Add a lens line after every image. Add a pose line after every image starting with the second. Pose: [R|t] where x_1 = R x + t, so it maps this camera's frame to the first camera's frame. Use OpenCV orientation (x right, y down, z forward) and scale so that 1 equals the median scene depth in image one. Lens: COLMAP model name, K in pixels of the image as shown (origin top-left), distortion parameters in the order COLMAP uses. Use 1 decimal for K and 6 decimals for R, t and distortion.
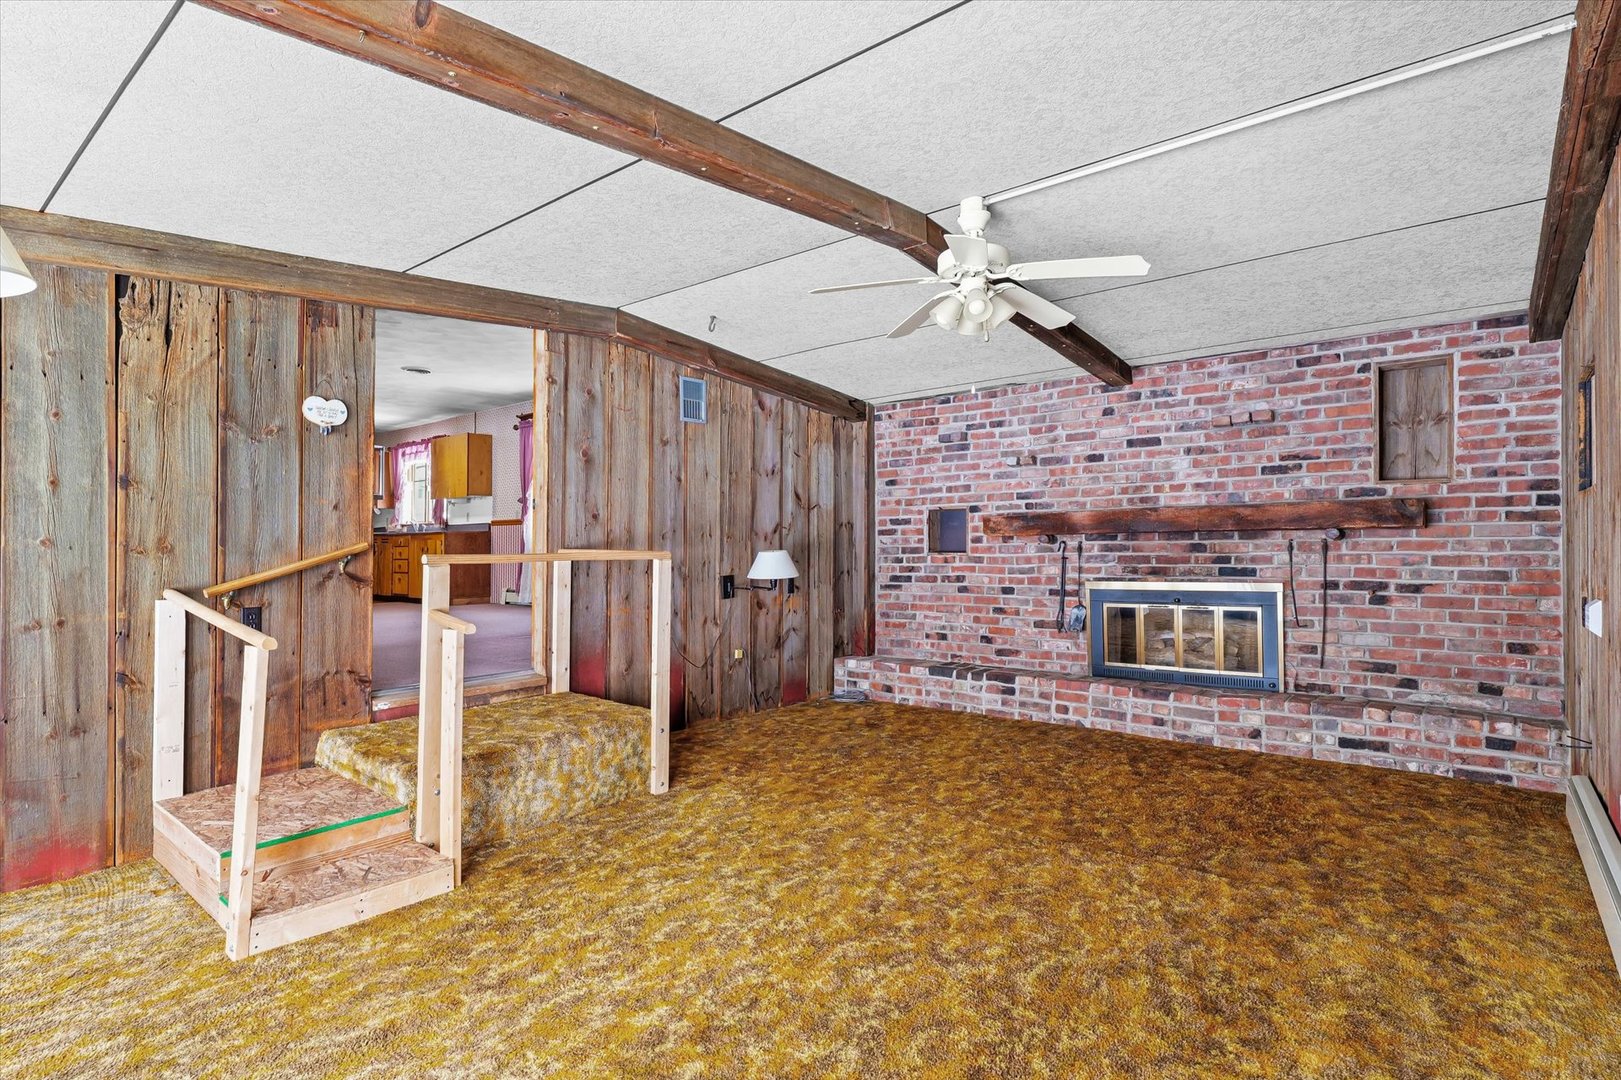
lens RADIAL K [[803.7, 0, 810.8], [0, 803.7, 550.2], [0, 0, 1]] dist [-0.003208, 0.000067]
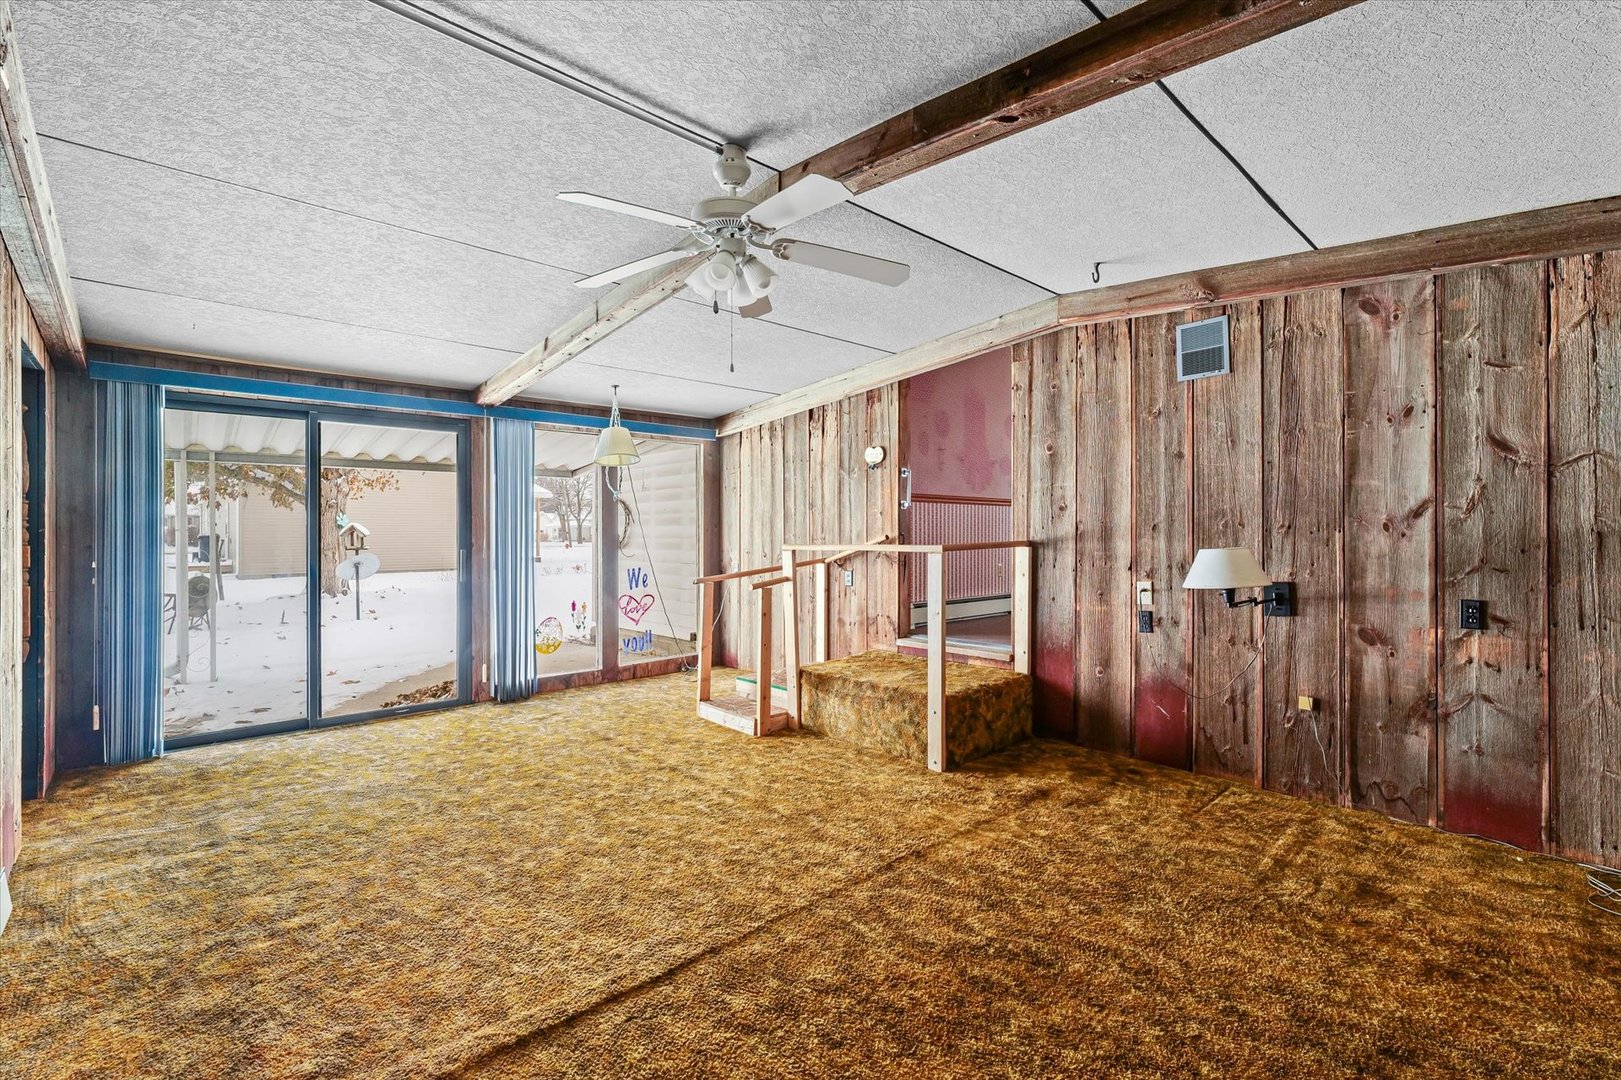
lens RADIAL K [[721.3, 0, 810.9], [0, 721.3, 524.1], [0, 0, 1]] dist [0.004412, 0.000066]
pose [[-0.140299, -0.005766, -0.990092, 0.802405], [0.000791, 0.999982, -0.005936, -0.020849], [0.990109, -0.001616, -0.140292, 0.985409]]
